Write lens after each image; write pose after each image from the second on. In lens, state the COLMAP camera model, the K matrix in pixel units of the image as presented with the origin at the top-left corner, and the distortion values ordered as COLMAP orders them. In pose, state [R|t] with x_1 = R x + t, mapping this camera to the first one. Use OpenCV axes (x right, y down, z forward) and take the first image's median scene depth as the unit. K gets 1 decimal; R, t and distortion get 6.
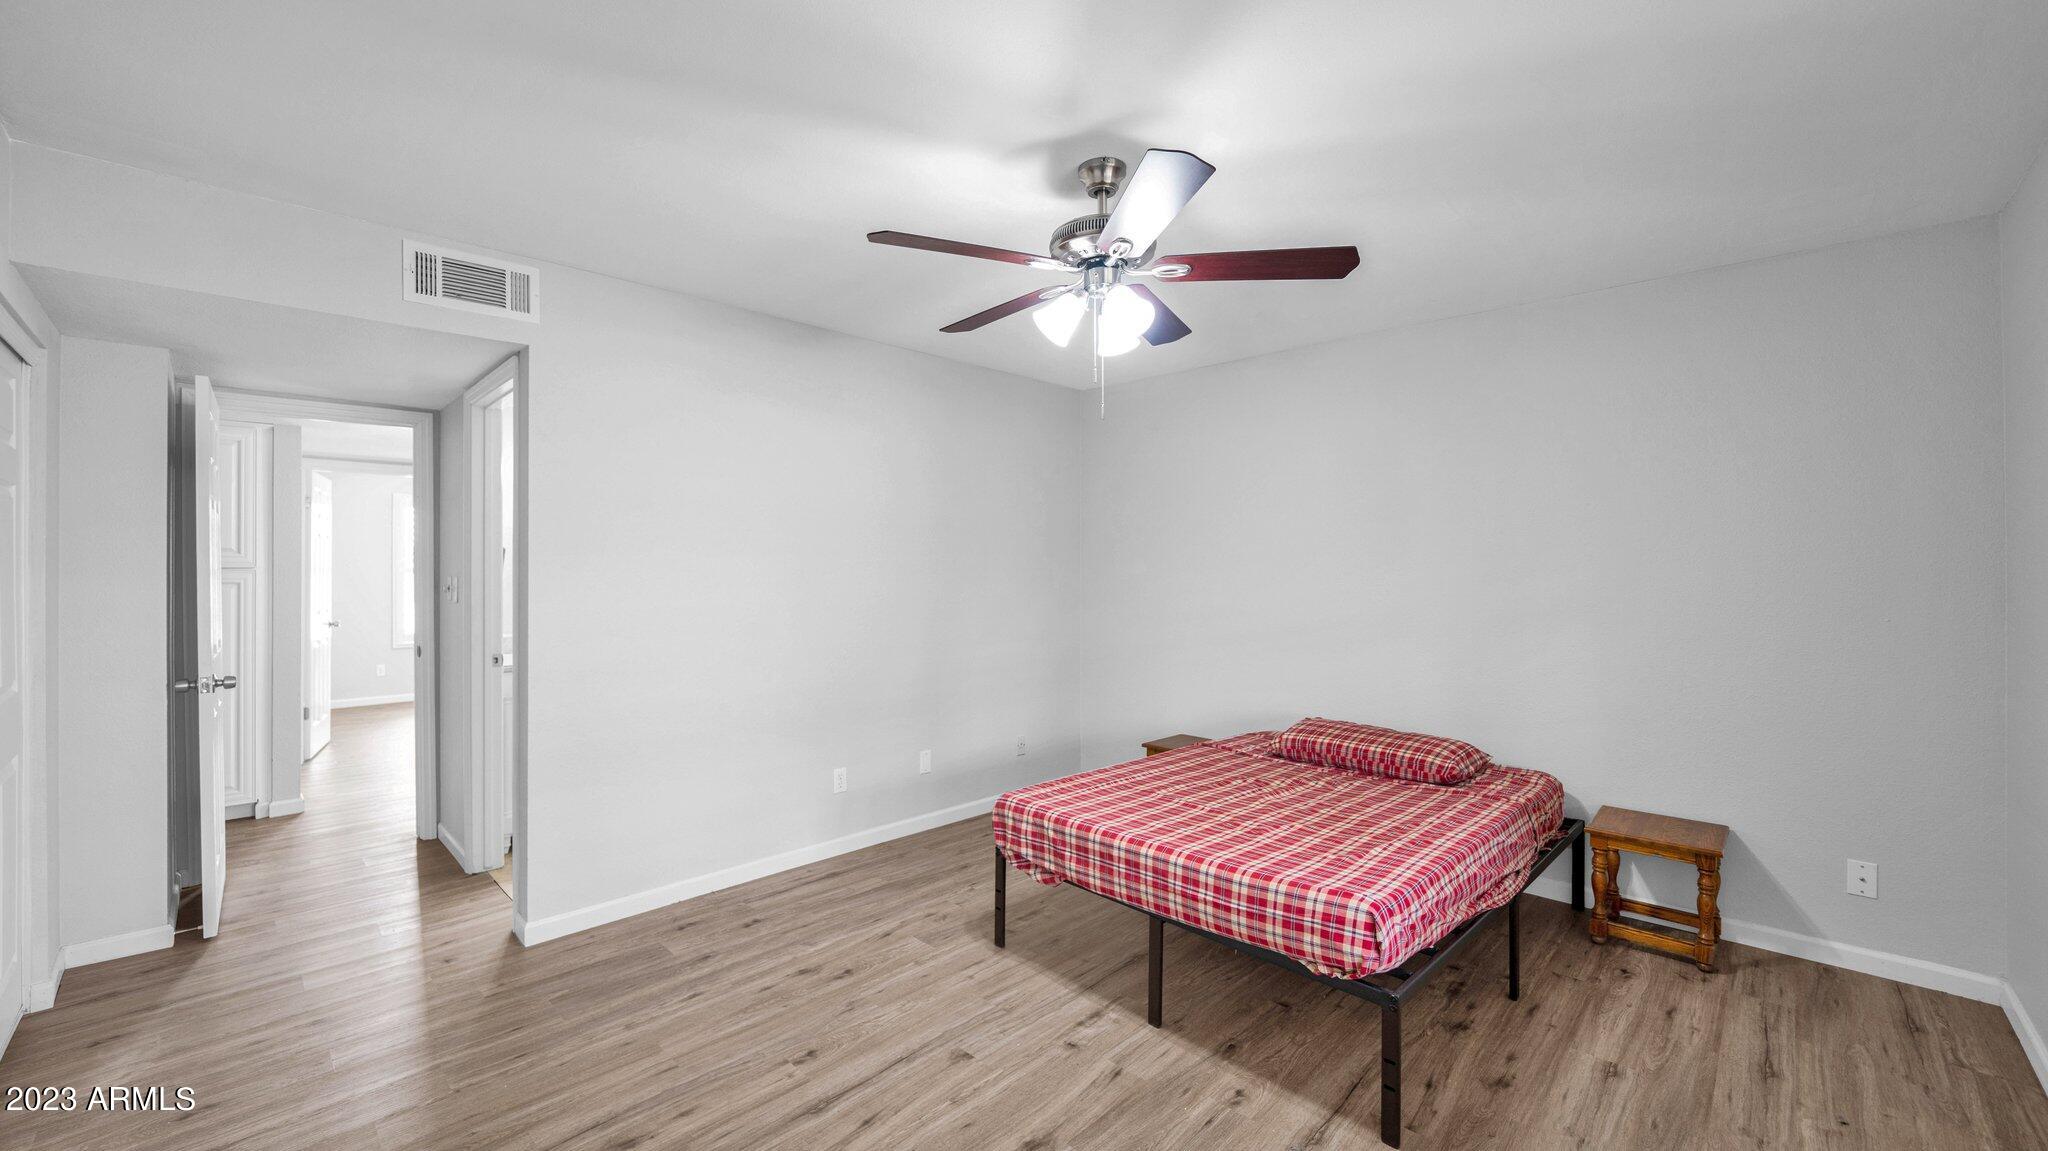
lens RADIAL K [[793.2, 0, 987.8], [0, 793.2, 573.8], [0, 0, 1]] dist [-0.016853, 0.001665]
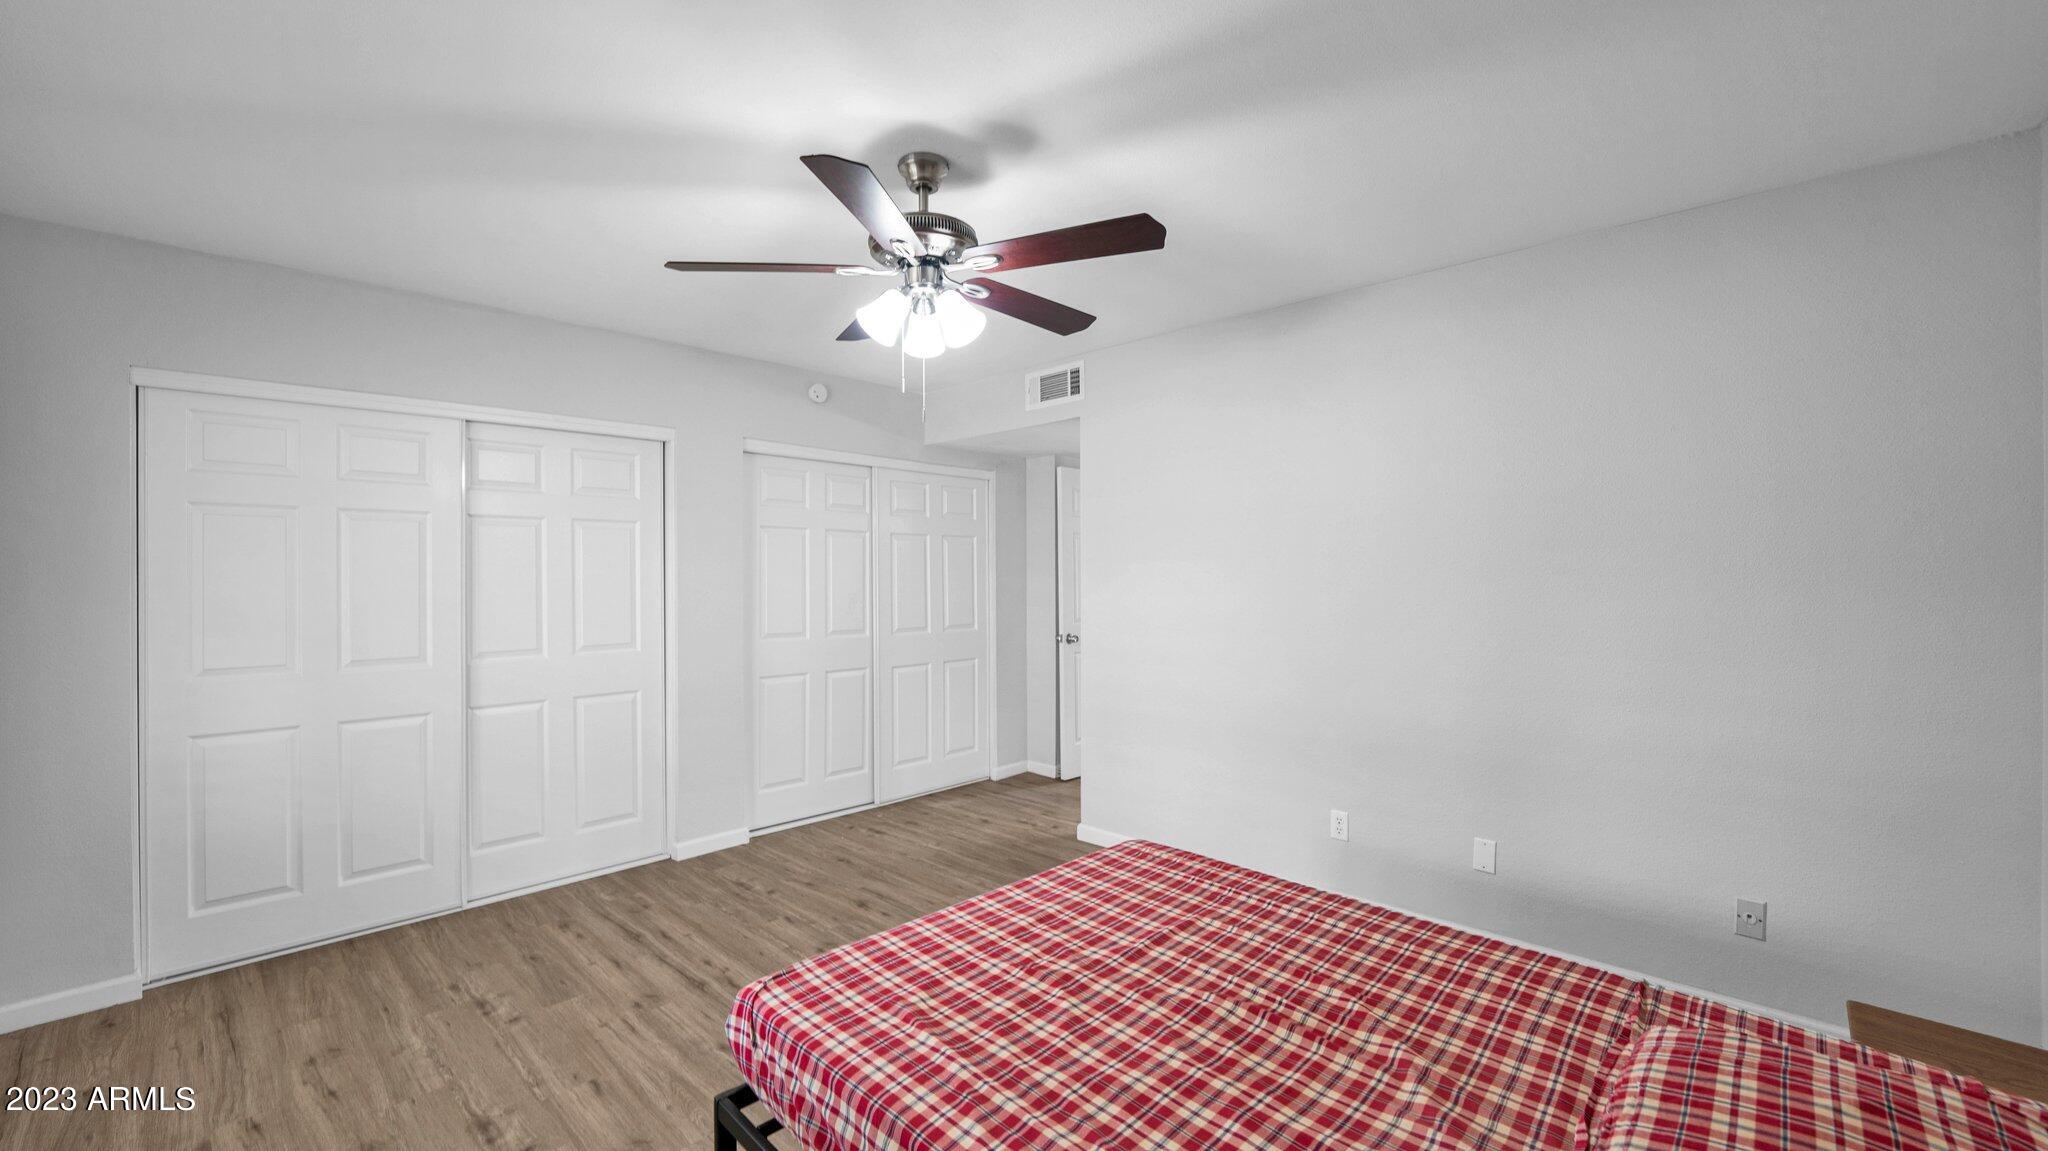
lens RADIAL K [[833.8, 0, 1027.0], [0, 833.8, 585.8], [0, 0, 1]] dist [-0.000373, -0.000101]
pose [[0.045605, 0.017447, -0.998807, 1.060441], [-0.002535, 0.999846, 0.017349, -0.013682], [0.998956, 0.001741, 0.045642, 0.972449]]
